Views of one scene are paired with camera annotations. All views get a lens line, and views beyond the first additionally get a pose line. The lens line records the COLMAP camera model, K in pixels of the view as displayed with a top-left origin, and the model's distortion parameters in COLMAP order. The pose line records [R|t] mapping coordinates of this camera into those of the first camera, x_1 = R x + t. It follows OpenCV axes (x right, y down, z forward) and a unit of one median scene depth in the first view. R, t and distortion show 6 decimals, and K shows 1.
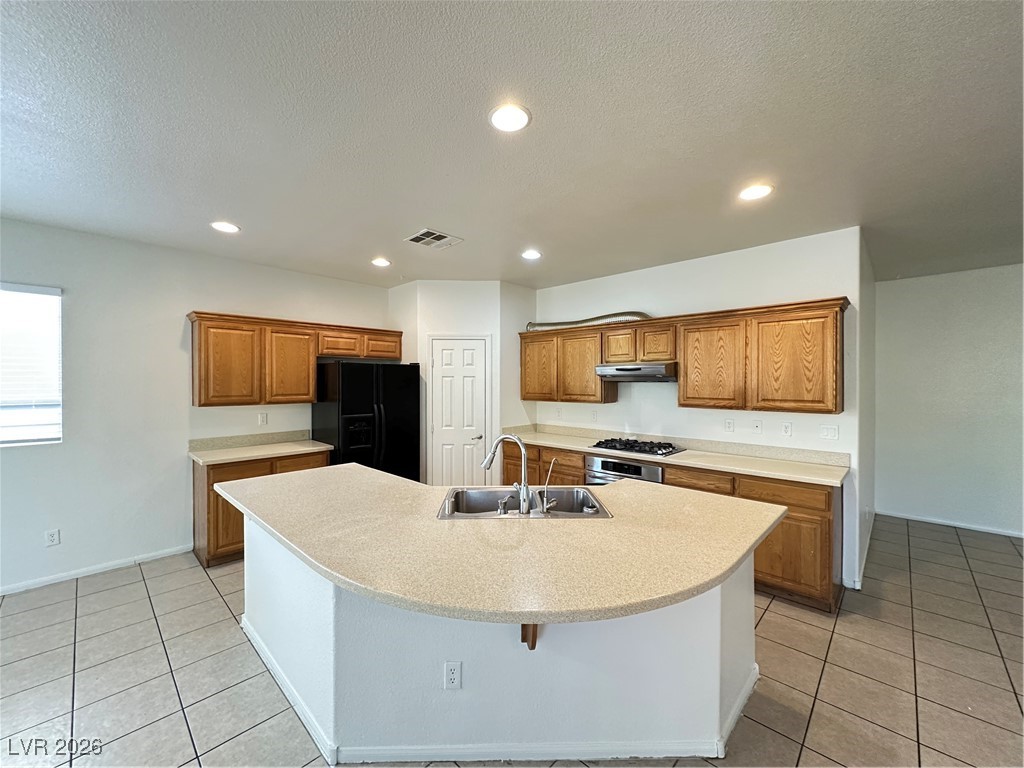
lens RADIAL K [[409.5, 0, 510.9], [0, 409.5, 385.4], [0, 0, 1]] dist [0.001474, -0.000327]
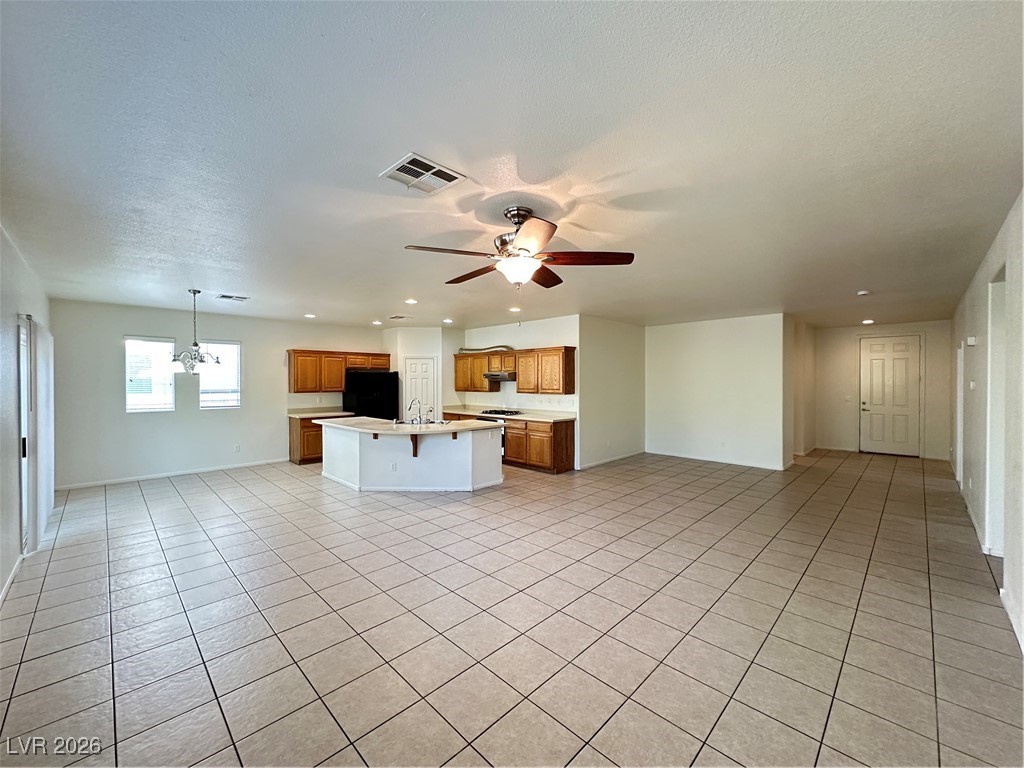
lens RADIAL K [[409.5, 0, 513.9], [0, 409.5, 385.9], [0, 0, 1]] dist [0.001474, -0.000327]
pose [[0.999865, -0.001489, -0.016355, 0.366086], [0.001579, 0.999984, 0.005507, 0.003198], [0.016346, -0.005532, 0.999851, -0.954036]]
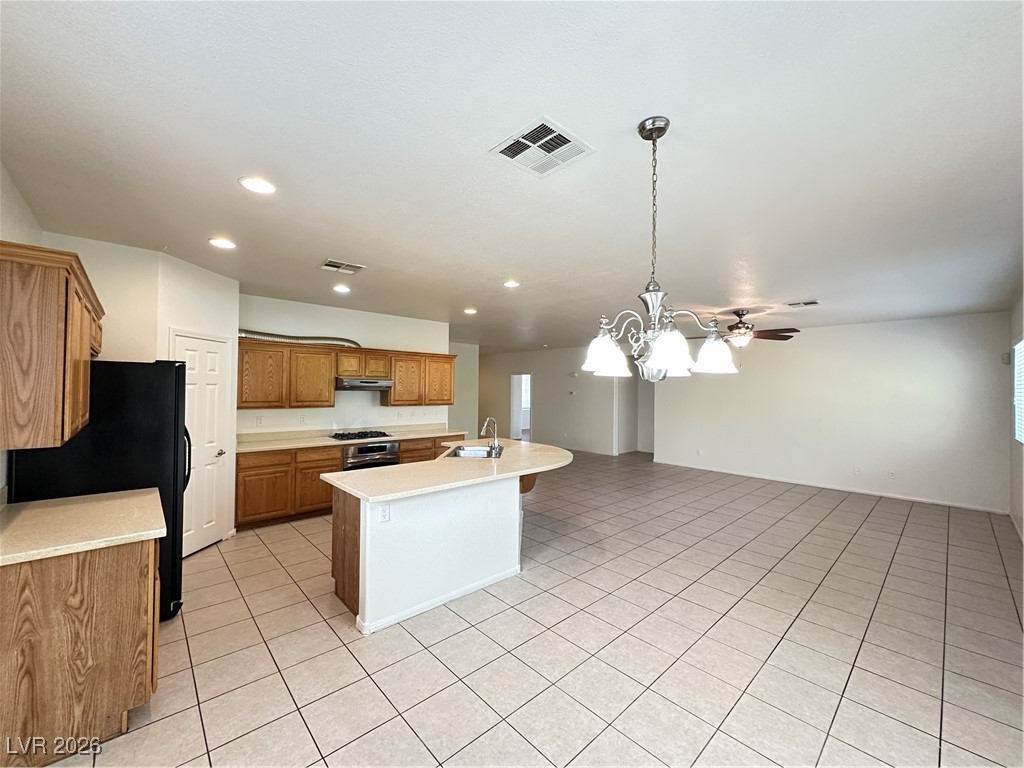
lens RADIAL K [[409.5, 0, 512.7], [0, 409.5, 381.7], [0, 0, 1]] dist [0.001474, -0.000327]
pose [[0.060856, 0.018936, 0.997967, -1.005498], [-0.002757, 0.999819, -0.018803, -0.013563], [-0.998143, -0.001607, 0.060898, 0.351337]]
